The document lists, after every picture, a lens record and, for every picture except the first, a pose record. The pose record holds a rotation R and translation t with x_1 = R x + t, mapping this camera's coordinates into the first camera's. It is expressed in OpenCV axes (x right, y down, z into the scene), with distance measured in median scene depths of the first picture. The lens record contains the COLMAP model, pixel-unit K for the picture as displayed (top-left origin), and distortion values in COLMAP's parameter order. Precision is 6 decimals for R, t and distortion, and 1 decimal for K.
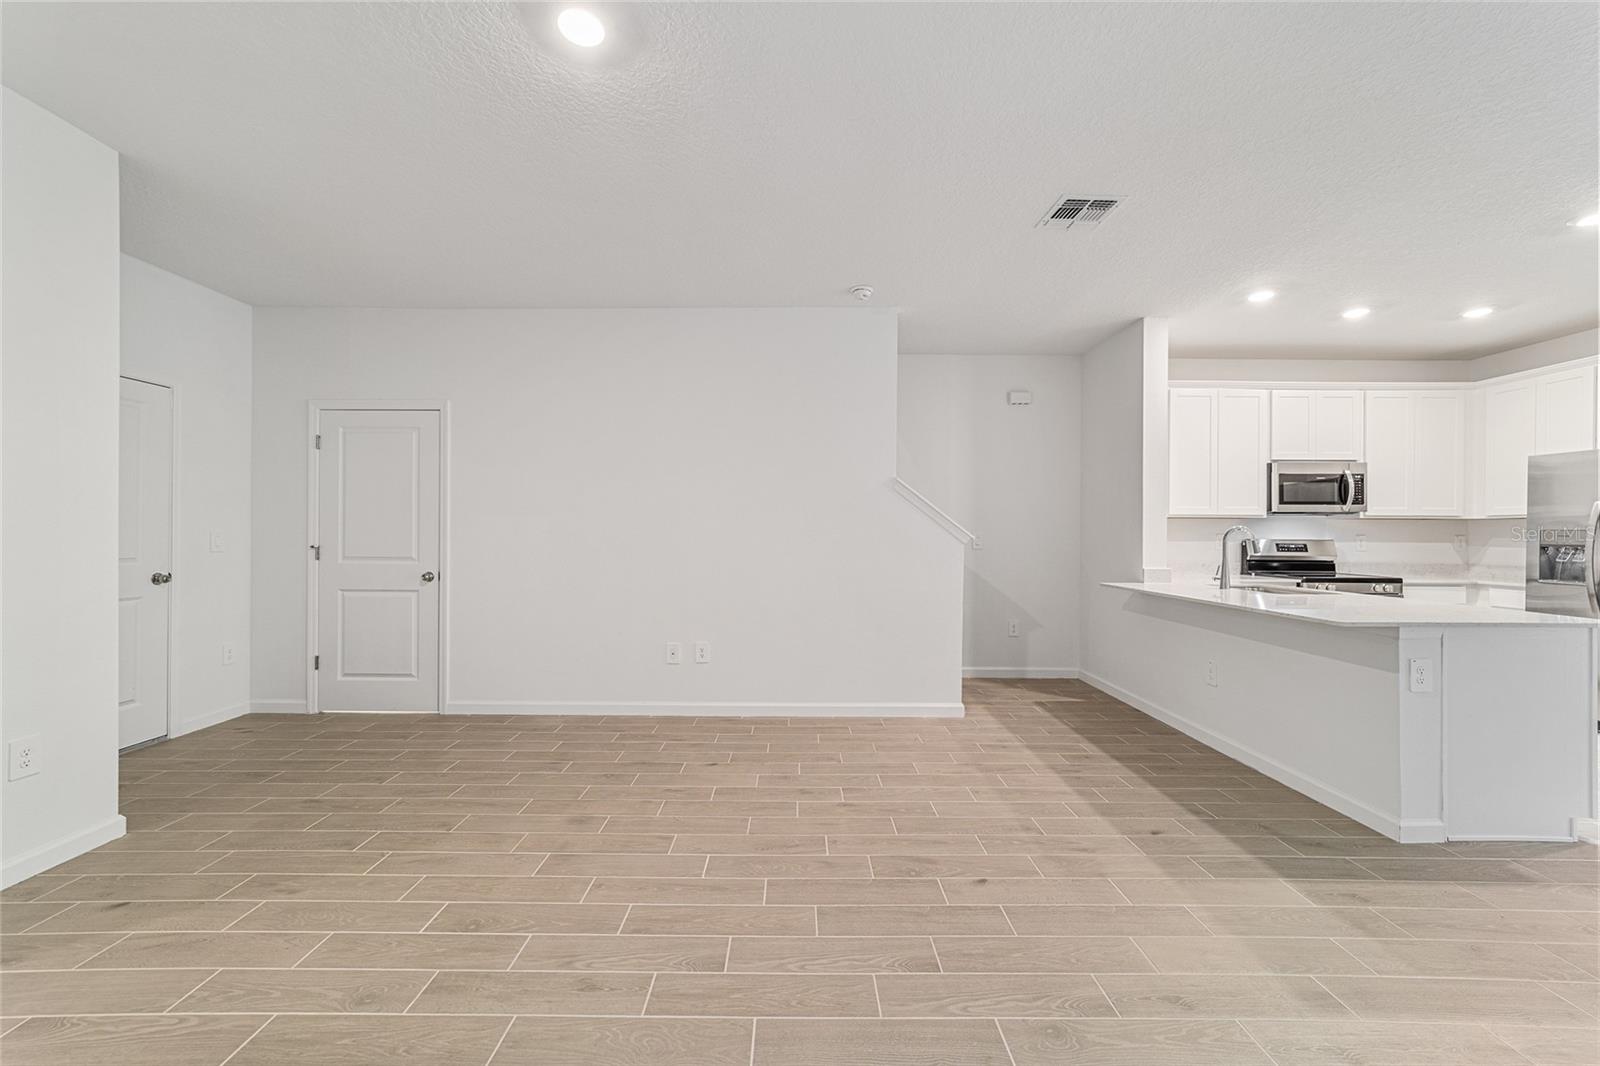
lens RADIAL K [[618.4, 0, 793.8], [0, 618.4, 534.6], [0, 0, 1]] dist [-0.014668, 0.007213]
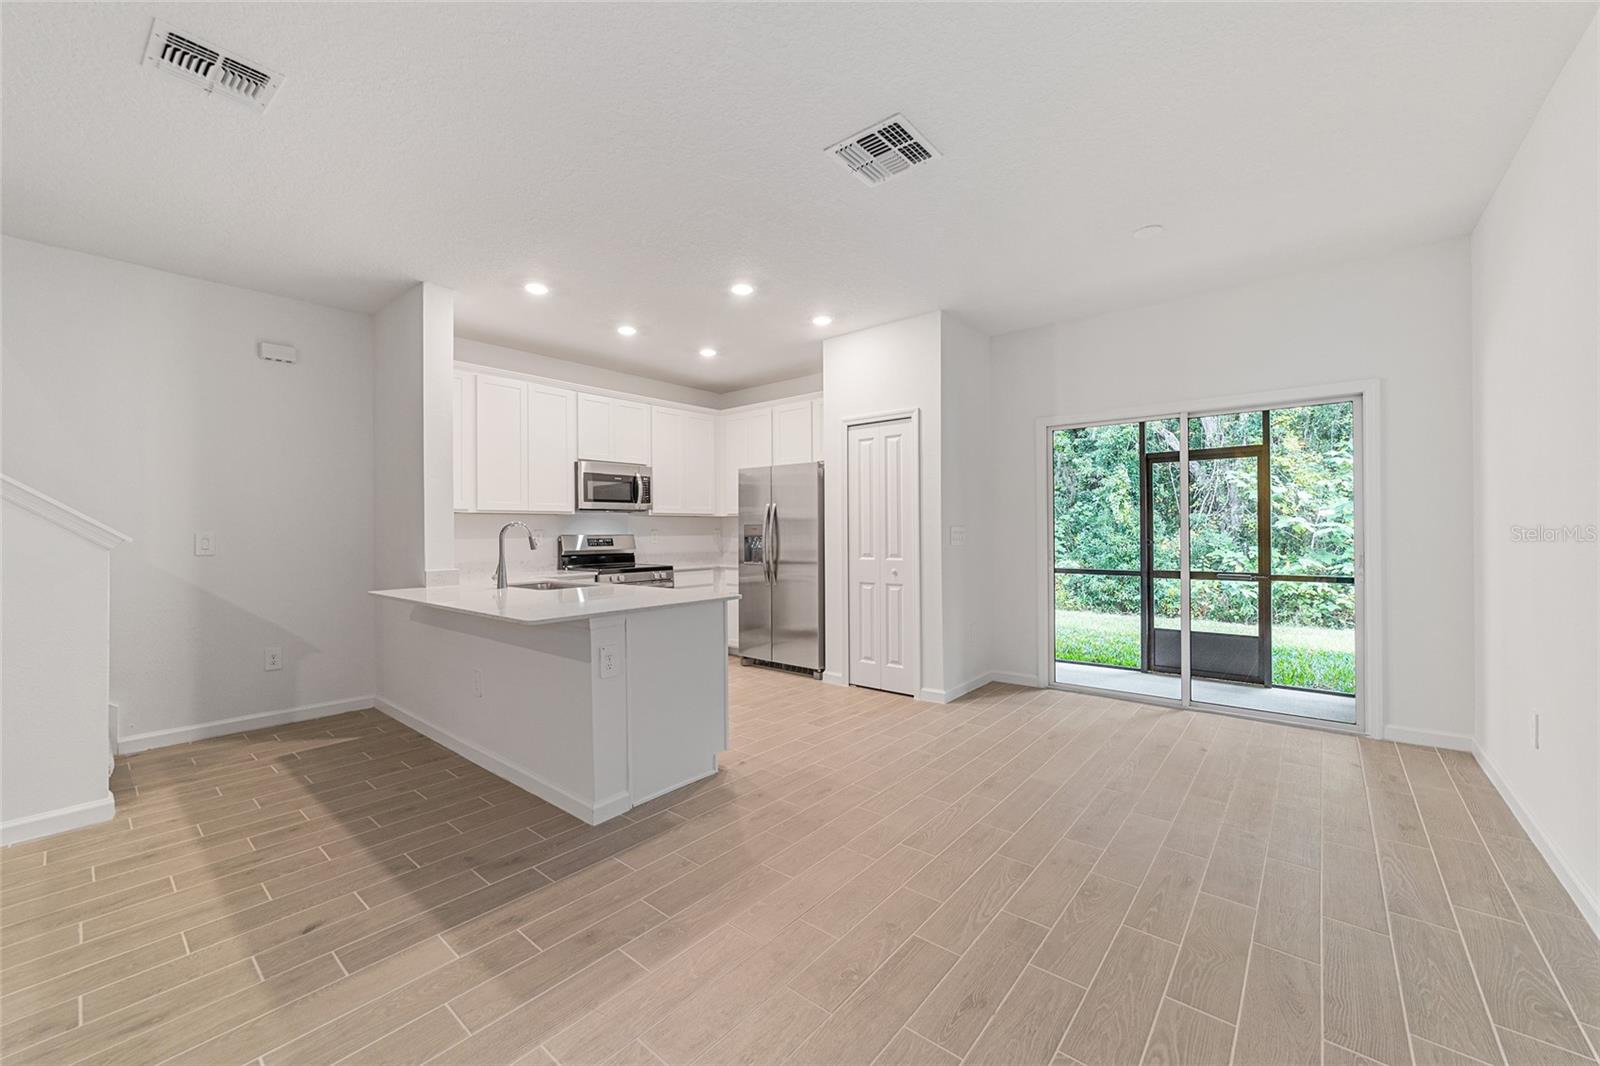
lens RADIAL K [[618.4, 0, 802.7], [0, 618.4, 537.9], [0, 0, 1]] dist [-0.014668, 0.007213]
pose [[0.644611, -0.020065, 0.764248, 0.263803], [0.013419, 0.999798, 0.014930, 0.002205], [-0.764393, 0.000632, 0.644750, 0.034346]]
